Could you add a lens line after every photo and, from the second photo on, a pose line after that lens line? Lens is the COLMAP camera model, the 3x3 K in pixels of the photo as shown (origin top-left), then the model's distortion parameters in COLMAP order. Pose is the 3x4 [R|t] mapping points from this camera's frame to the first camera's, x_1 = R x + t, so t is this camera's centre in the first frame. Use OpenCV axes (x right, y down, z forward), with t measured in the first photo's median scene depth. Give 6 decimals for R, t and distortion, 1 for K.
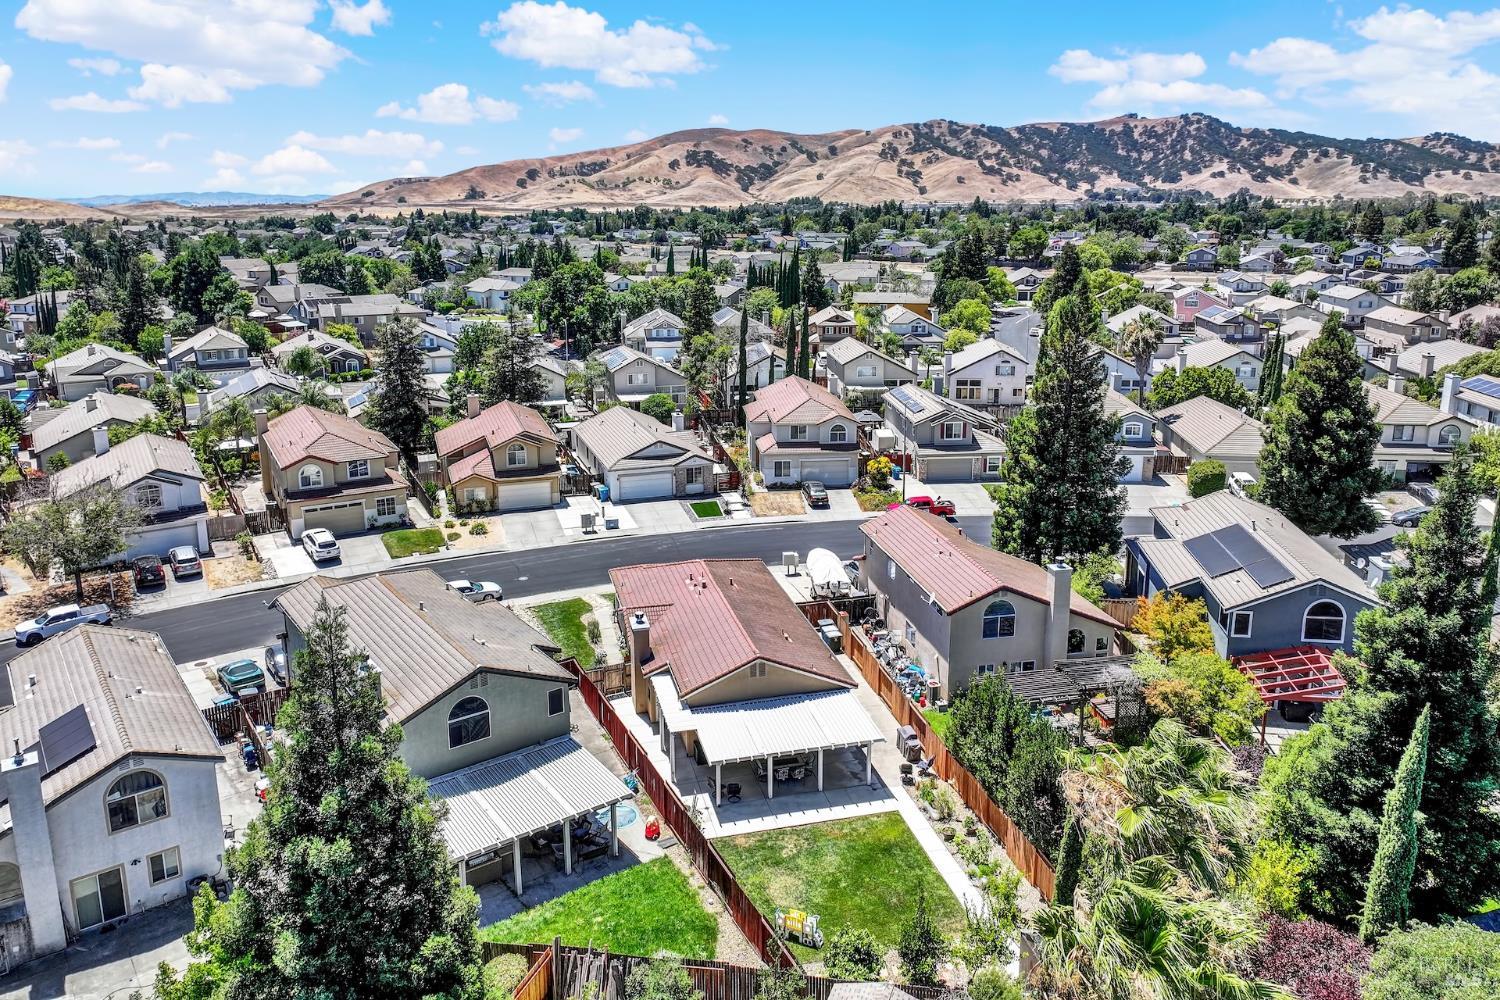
lens RADIAL K [[1054.9, 0, 749.7], [0, 1054.9, 499.6], [0, 0, 1]] dist [0.003712, 0.005213]
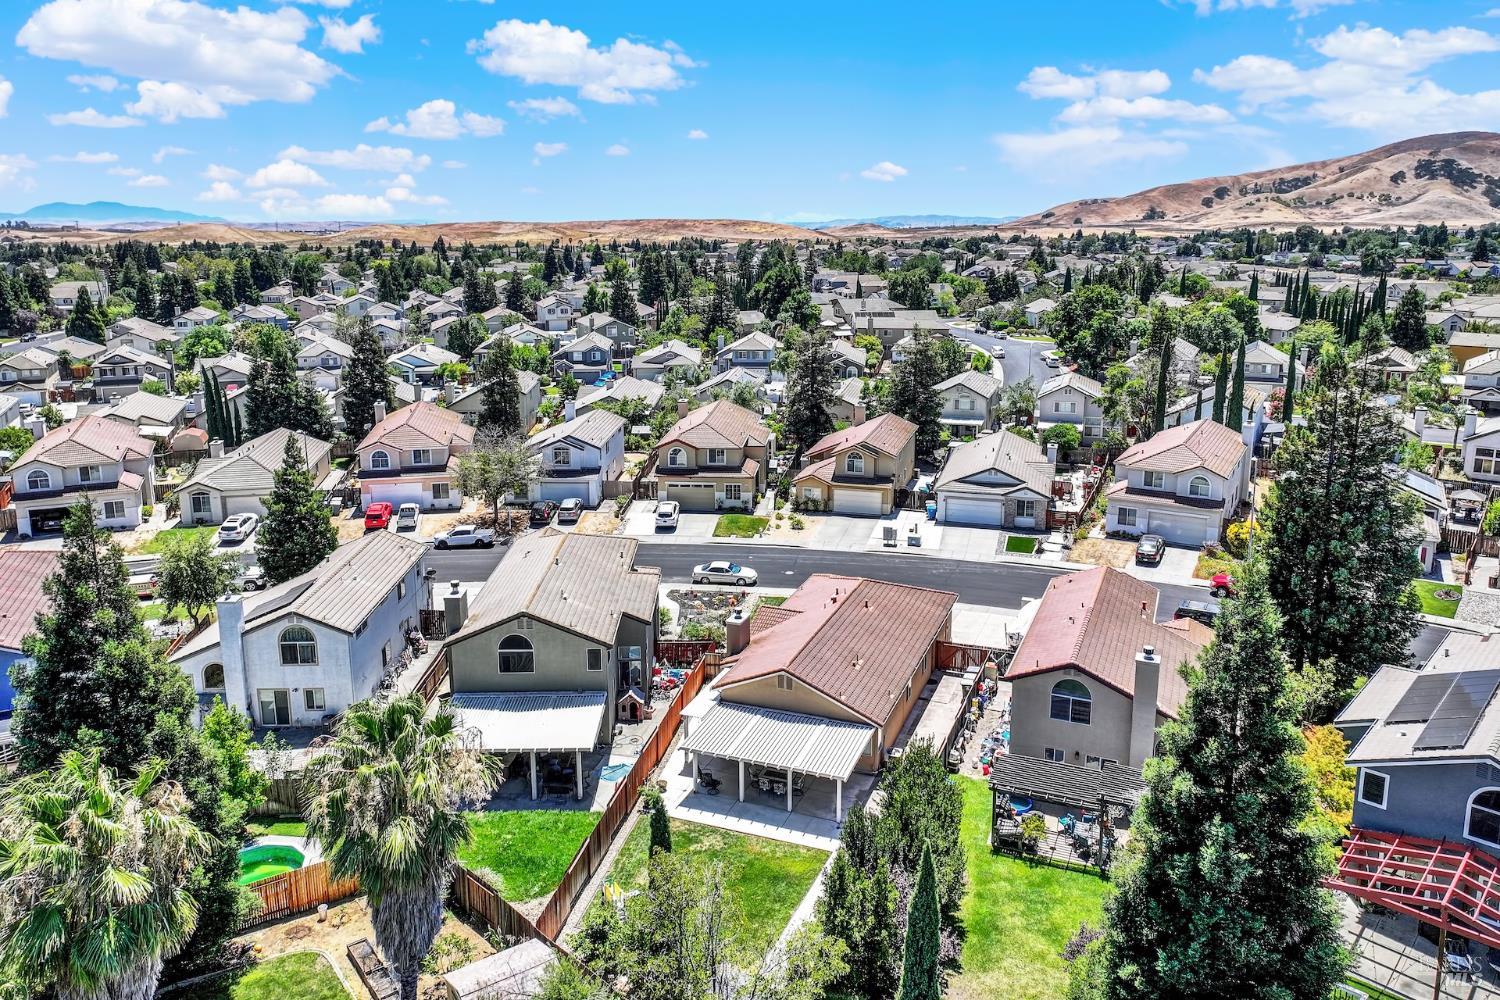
lens RADIAL K [[1054.9, 0, 750.1], [0, 1054.9, 500.9], [0, 0, 1]] dist [0.003712, 0.005213]
pose [[0.804286, 0.146325, -0.575945, 0.220007], [-0.156191, 0.987186, 0.032690, -0.016239], [0.573348, 0.063665, 0.816835, 0.054389]]
